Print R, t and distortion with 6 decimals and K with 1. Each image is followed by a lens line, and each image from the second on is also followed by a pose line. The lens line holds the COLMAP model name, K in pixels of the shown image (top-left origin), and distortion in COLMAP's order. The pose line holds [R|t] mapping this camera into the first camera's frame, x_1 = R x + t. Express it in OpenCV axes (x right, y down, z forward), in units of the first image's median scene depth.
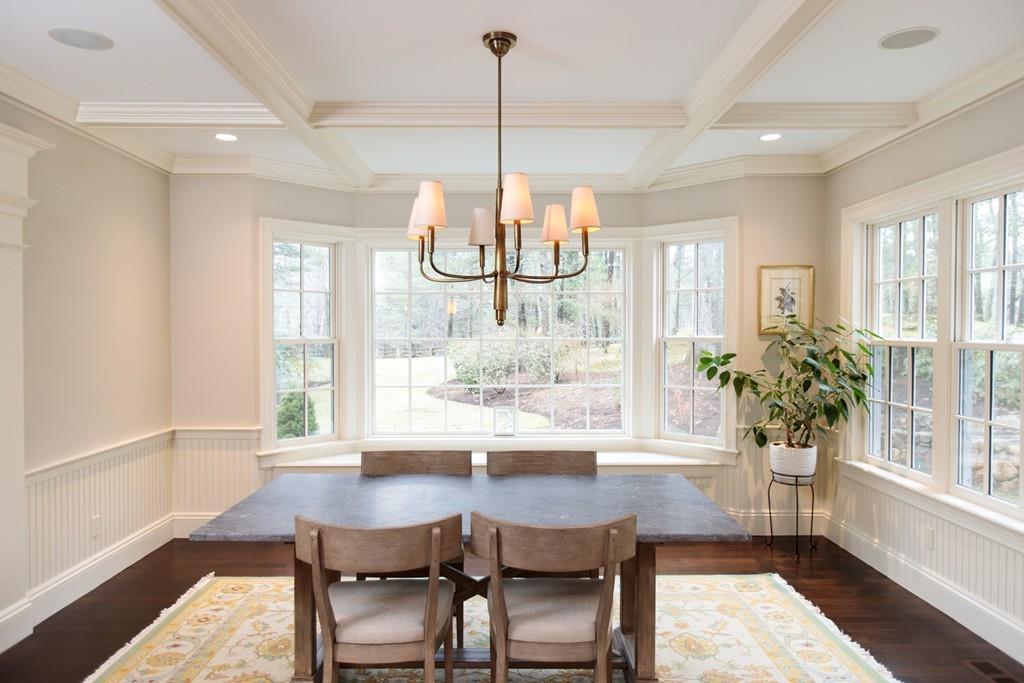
lens RADIAL K [[714.7, 0, 508.8], [0, 714.7, 343.6], [0, 0, 1]] dist [0.002753, -0.006458]
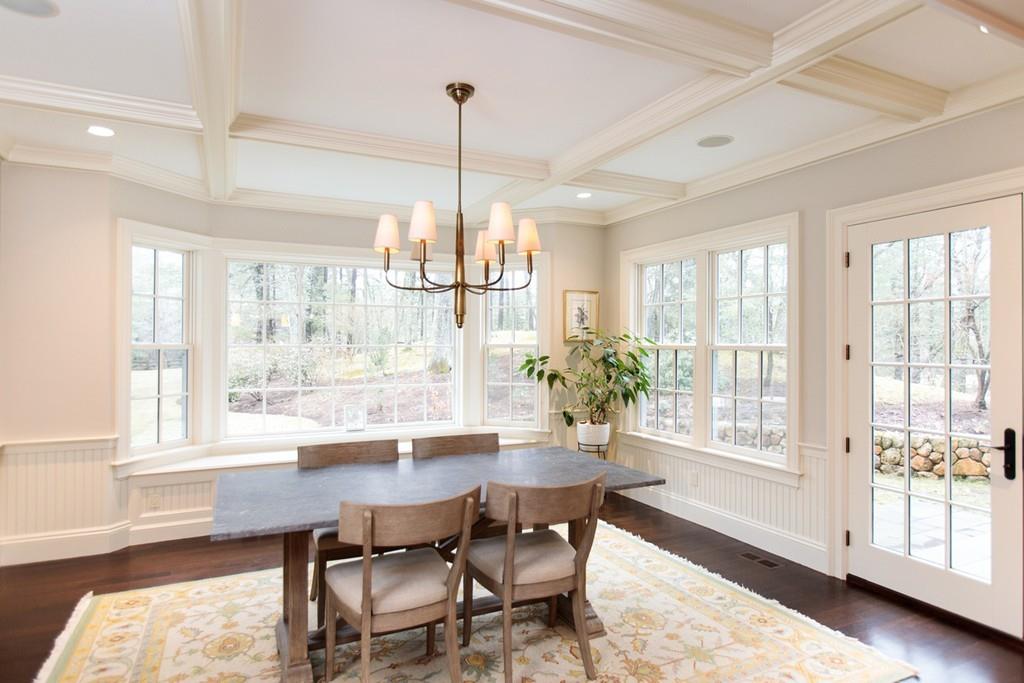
lens RADIAL K [[599.3, 0, 514.6], [0, 599.3, 343.0], [0, 0, 1]] dist [-0.009106, 0.005213]
pose [[0.895764, 0.004238, 0.444509, -0.295724], [0.005892, 0.999754, -0.021406, 0.016904], [-0.444490, 0.021793, 0.895518, 0.053989]]
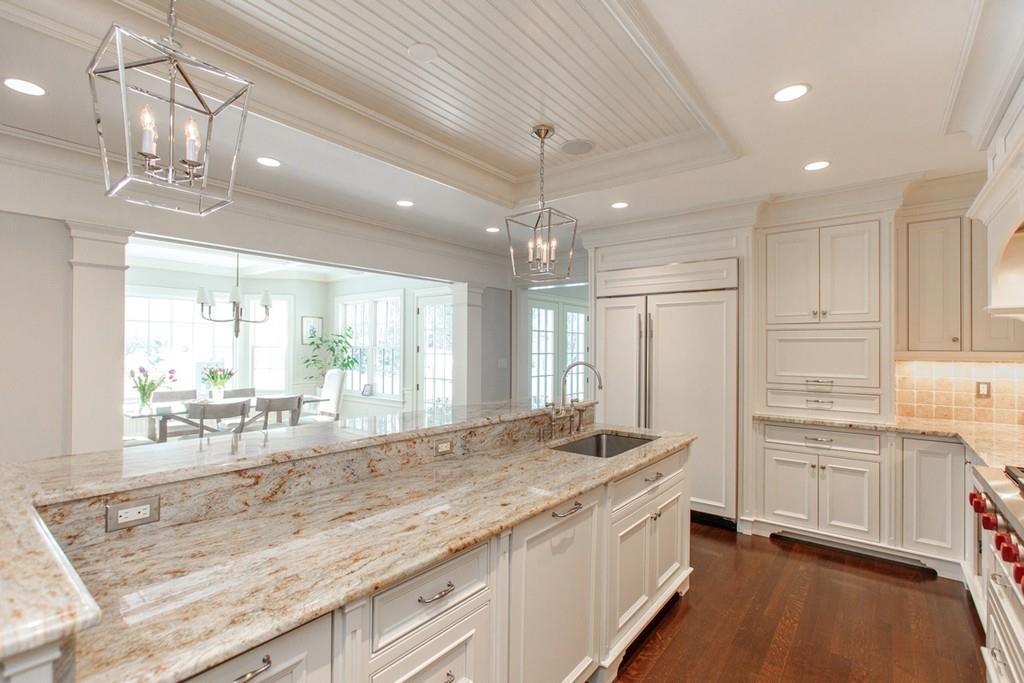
lens RADIAL K [[460.8, 0, 516.3], [0, 460.8, 345.0], [0, 0, 1]] dist [-0.013866, 0.006529]
pose [[0.623640, 0.004896, 0.781696, -0.561204], [0.010167, 0.999845, -0.014373, 0.029432], [-0.781645, 0.016911, 0.623494, -0.747025]]
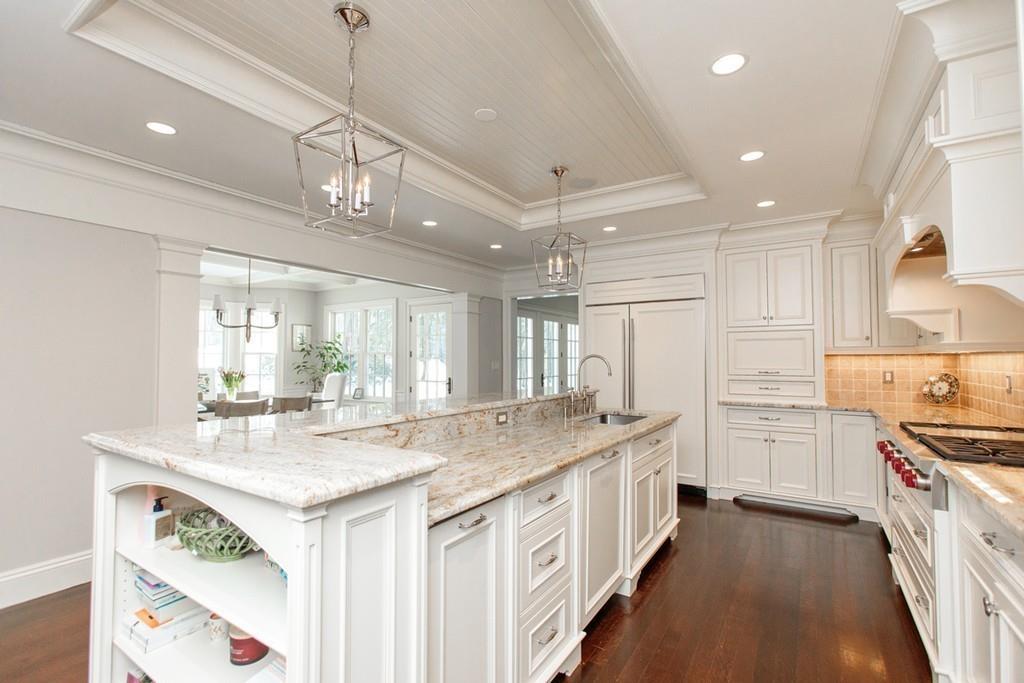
lens RADIAL K [[460.8, 0, 511.3], [0, 460.8, 345.9], [0, 0, 1]] dist [-0.013866, 0.006529]
pose [[0.543257, 0.021532, 0.839290, -0.793351], [0.017902, 0.999147, -0.037220, 0.061318], [-0.839376, 0.035245, 0.542408, -0.731741]]
